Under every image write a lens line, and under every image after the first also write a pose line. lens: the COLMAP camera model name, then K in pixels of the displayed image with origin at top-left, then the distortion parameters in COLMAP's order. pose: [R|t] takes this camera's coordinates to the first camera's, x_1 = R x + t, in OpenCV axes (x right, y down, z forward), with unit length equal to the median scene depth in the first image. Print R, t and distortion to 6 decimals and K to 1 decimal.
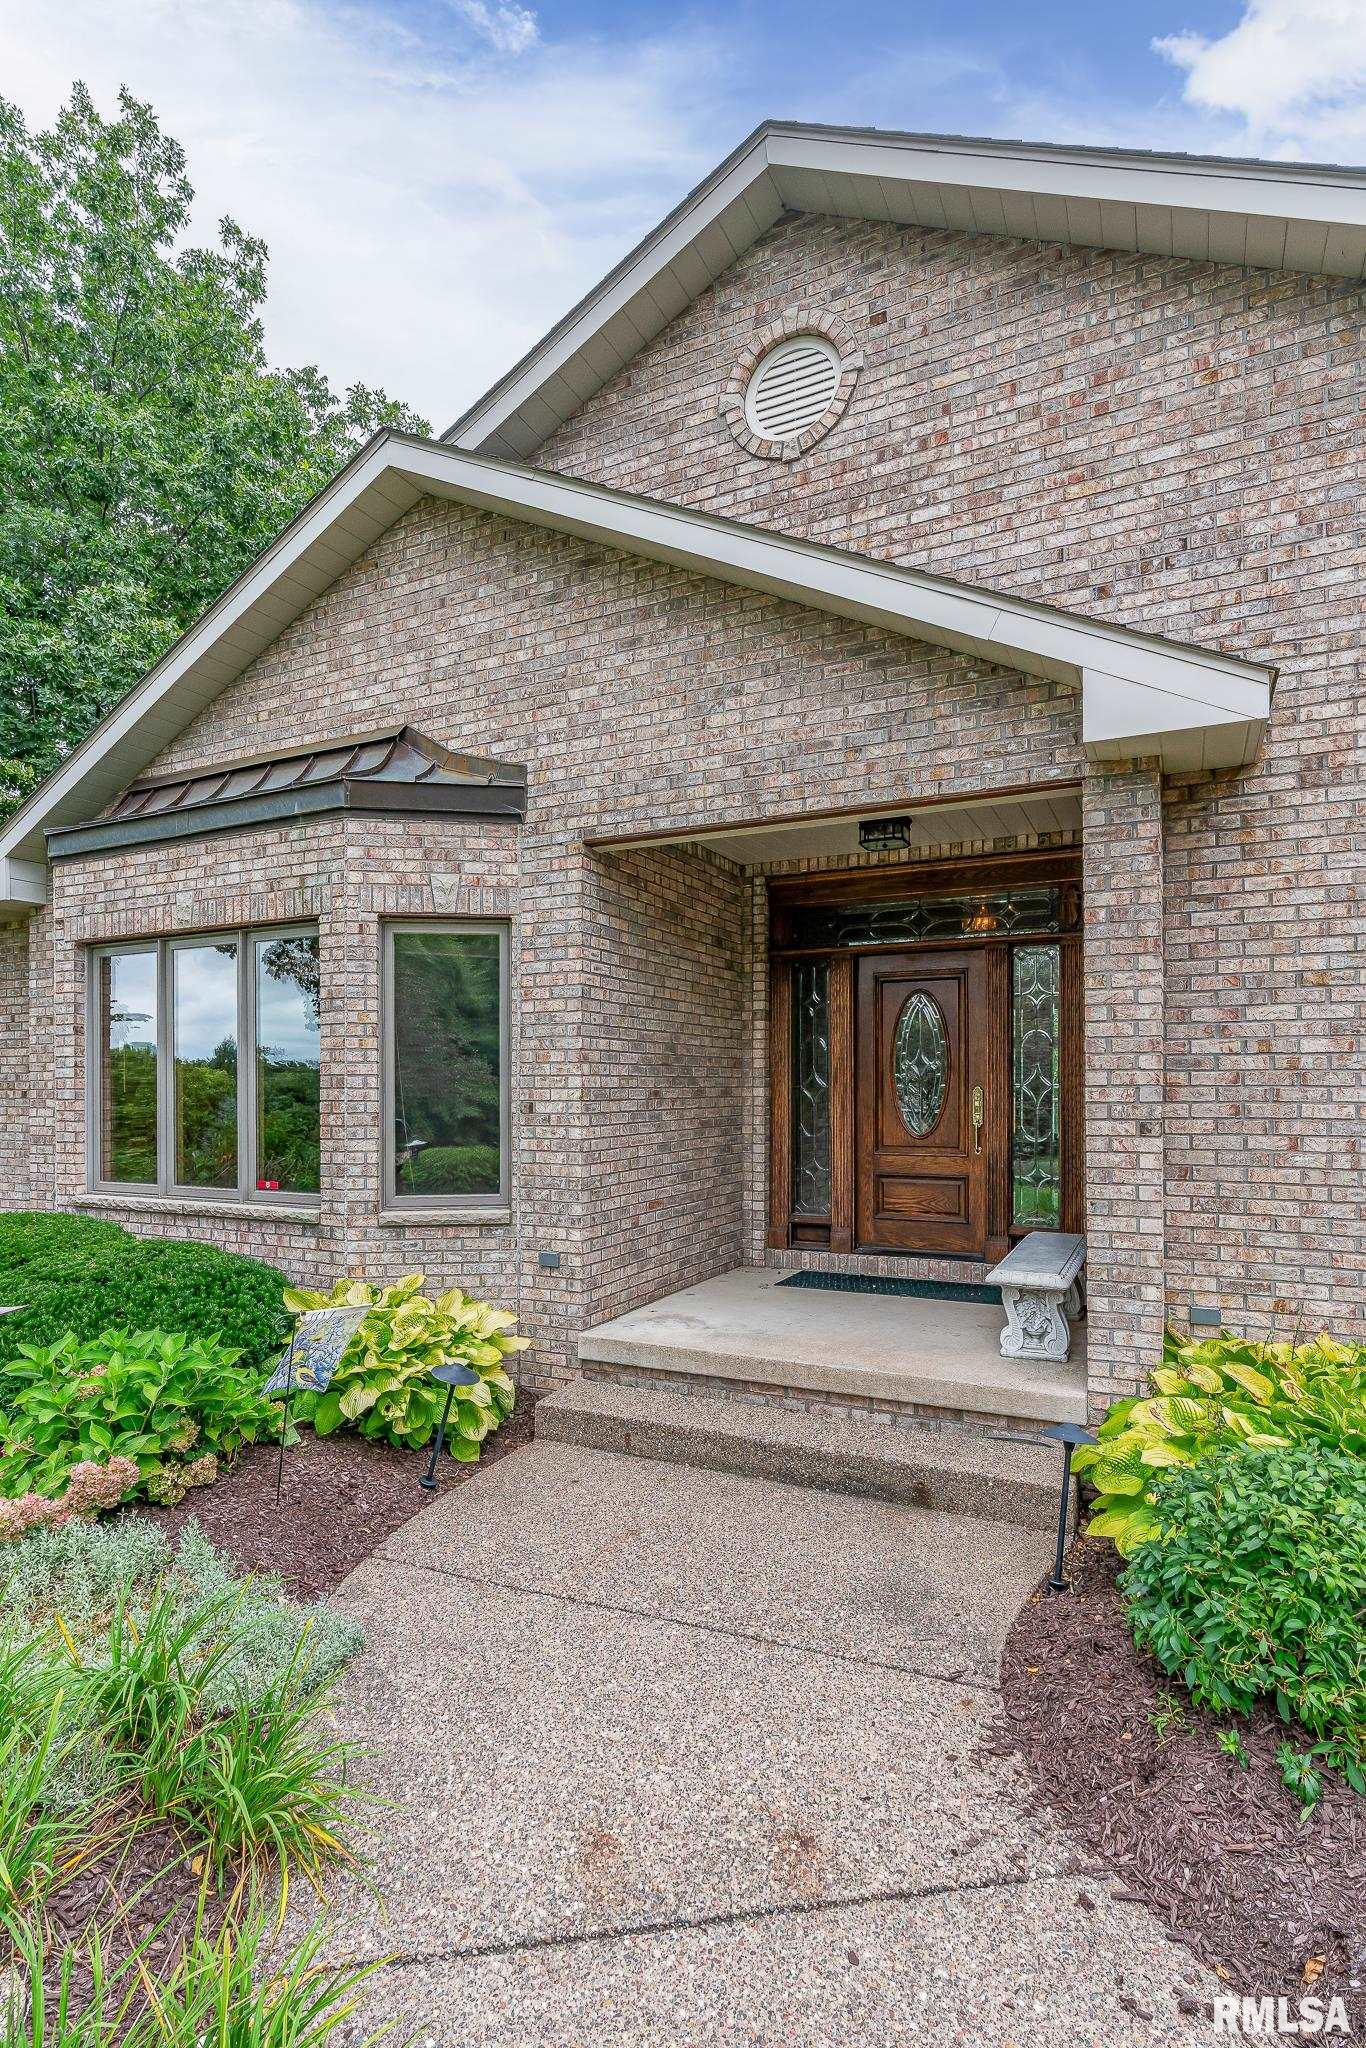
lens RADIAL K [[985.4, 0, 738.2], [0, 985.4, 1058.9], [0, 0, 1]] dist [-0.001425, 0.000182]
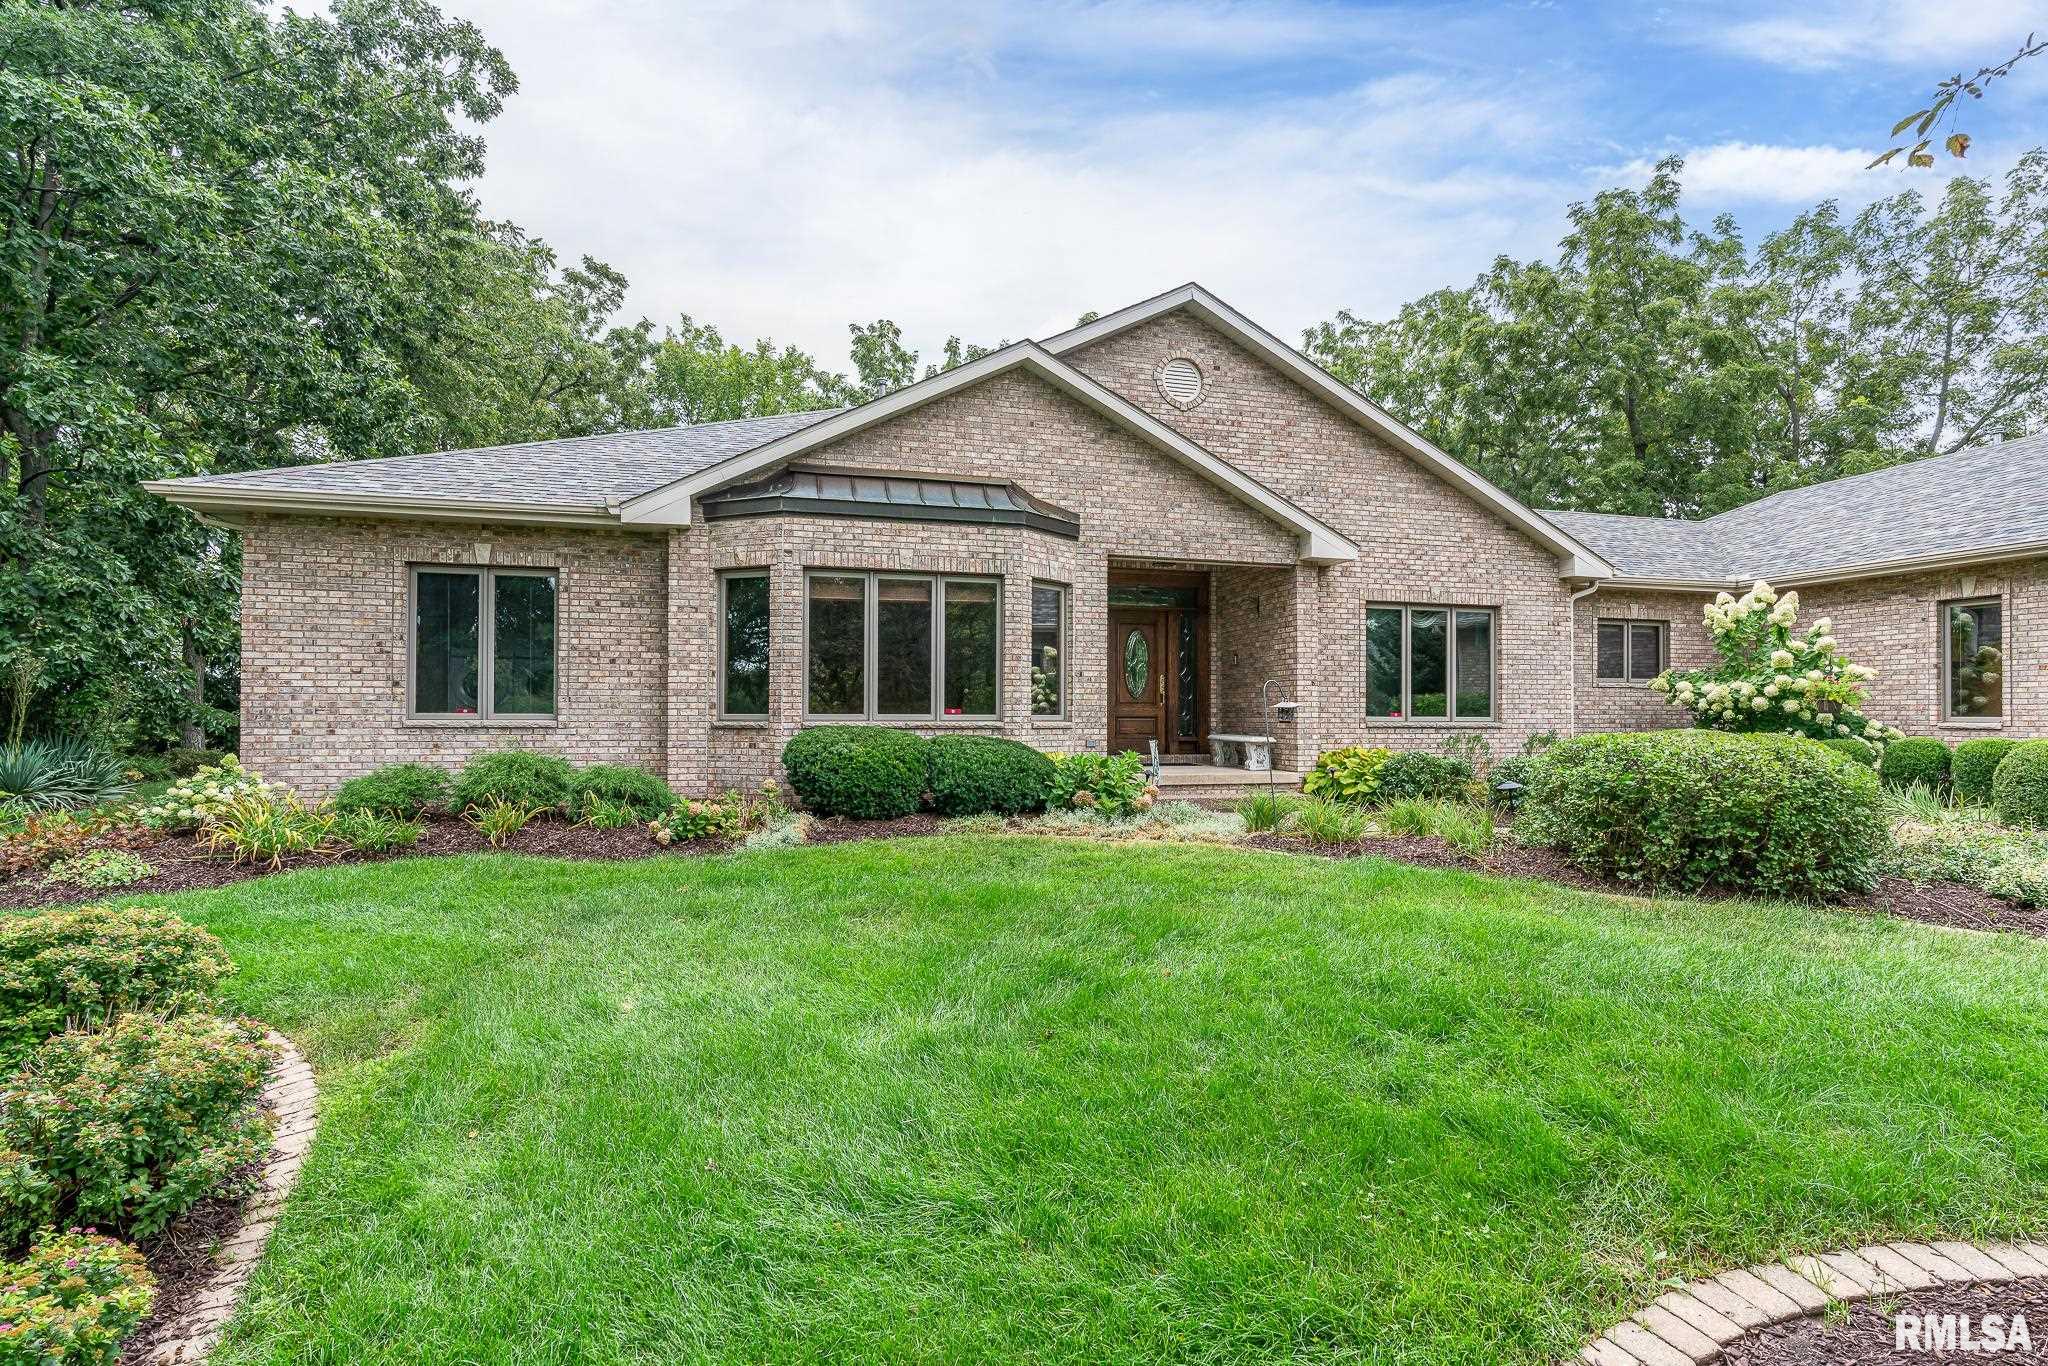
lens RADIAL K [[970.5, 0, 1027.1], [0, 970.5, 665.5], [0, 0, 1]] dist [-0.001723, -0.000021]
pose [[0.756530, 0.039790, 0.652748, -1.688554], [-0.024770, 0.999174, -0.032199, 0.103021], [-0.653490, 0.008191, 0.756891, -0.529235]]
